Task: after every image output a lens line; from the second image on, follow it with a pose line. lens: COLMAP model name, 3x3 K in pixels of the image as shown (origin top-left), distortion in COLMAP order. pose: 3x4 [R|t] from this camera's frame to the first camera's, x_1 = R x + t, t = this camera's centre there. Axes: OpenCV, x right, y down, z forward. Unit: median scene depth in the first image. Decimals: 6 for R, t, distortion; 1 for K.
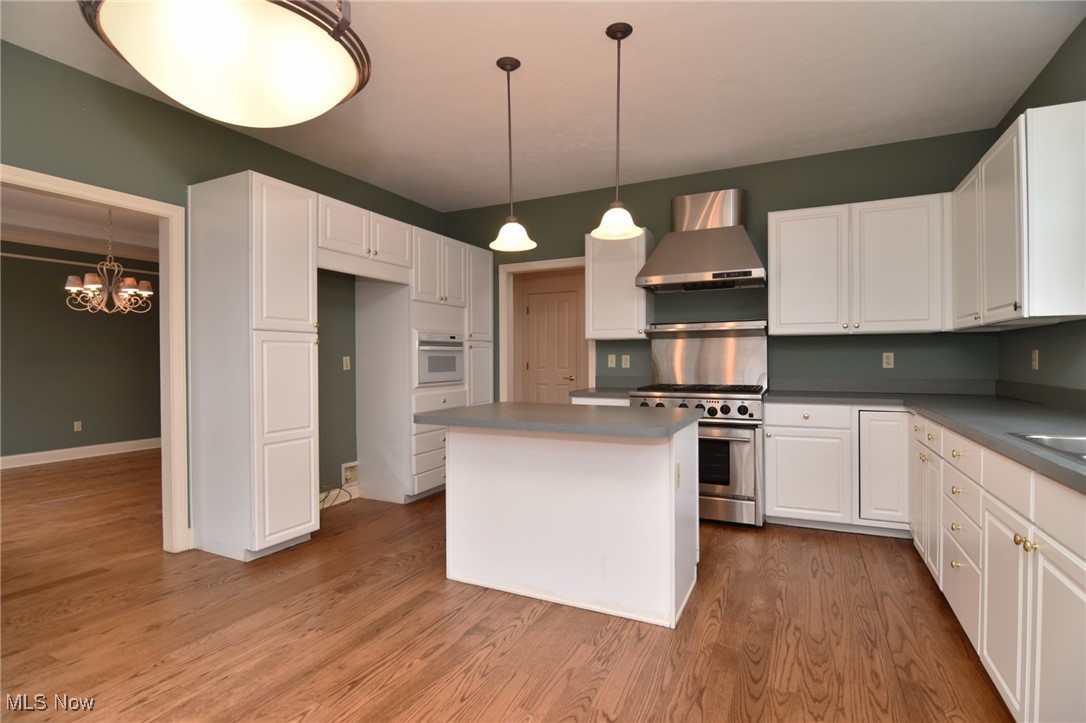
lens RADIAL K [[520.5, 0, 543.0], [0, 520.5, 361.5], [0, 0, 1]] dist [0.024883, 0.000036]
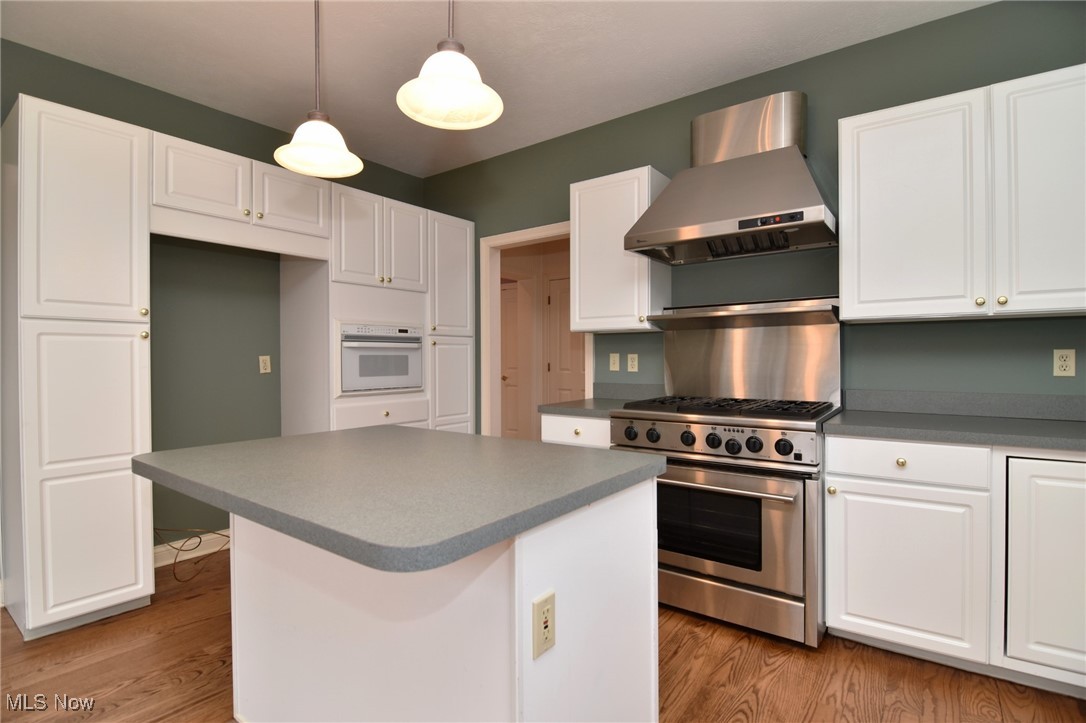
lens RADIAL K [[518.8, 0, 543.0], [0, 518.8, 361.5], [0, 0, 1]] dist [-0.004773, -0.000793]
pose [[0.982464, 0.002403, -0.186437, 0.211067], [-0.002285, 0.999997, 0.000846, -0.002833], [0.186438, -0.000405, 0.982467, 0.354661]]
